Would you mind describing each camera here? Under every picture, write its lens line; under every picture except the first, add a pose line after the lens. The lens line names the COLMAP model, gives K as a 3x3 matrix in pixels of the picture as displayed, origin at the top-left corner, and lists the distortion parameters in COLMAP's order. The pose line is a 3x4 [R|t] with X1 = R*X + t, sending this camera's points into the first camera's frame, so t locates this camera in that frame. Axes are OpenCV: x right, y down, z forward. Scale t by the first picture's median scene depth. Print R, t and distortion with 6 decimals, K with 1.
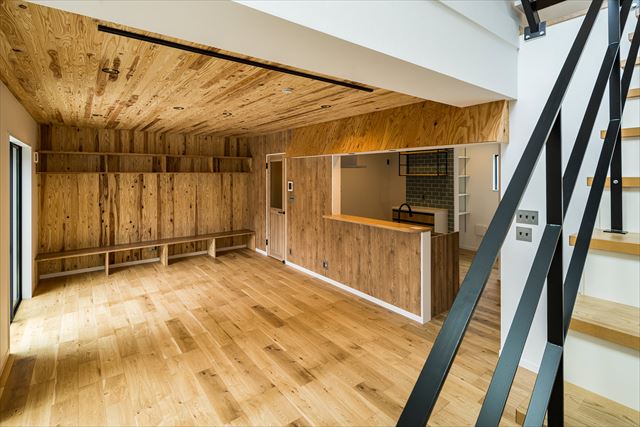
lens RADIAL K [[312.4, 0, 320.9], [0, 312.4, 171.0], [0, 0, 1]] dist [0.002853, -0.000661]
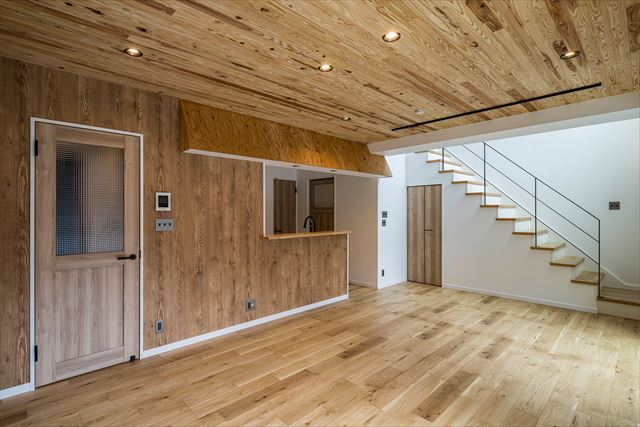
lens RADIAL K [[313.6, 0, 319.0], [0, 313.6, 212.2], [0, 0, 1]] dist [0.003699, -0.000805]
pose [[-0.111247, 0.002595, 0.993789, -0.751950], [-0.006448, 0.999974, -0.003333, 0.076673], [-0.993772, -0.006779, -0.111227, 0.914740]]
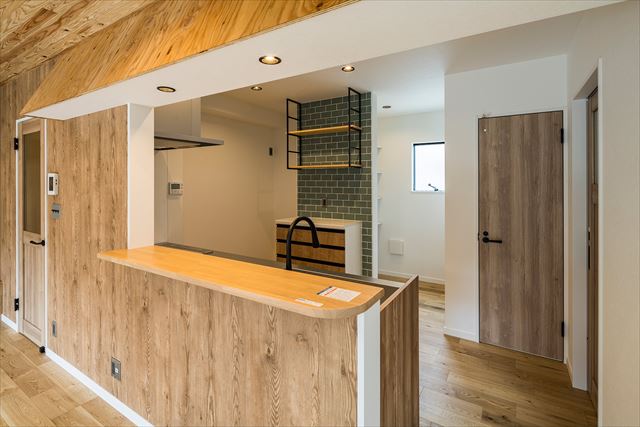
lens RADIAL K [[312.6, 0, 316.9], [0, 312.6, 182.1], [0, 0, 1]] dist [-0.000770, -0.000449]
pose [[0.941211, 0.000821, 0.337818, 0.125109], [-0.003678, 0.999963, 0.007817, 0.046928], [-0.337799, -0.008600, 0.941179, 0.515170]]
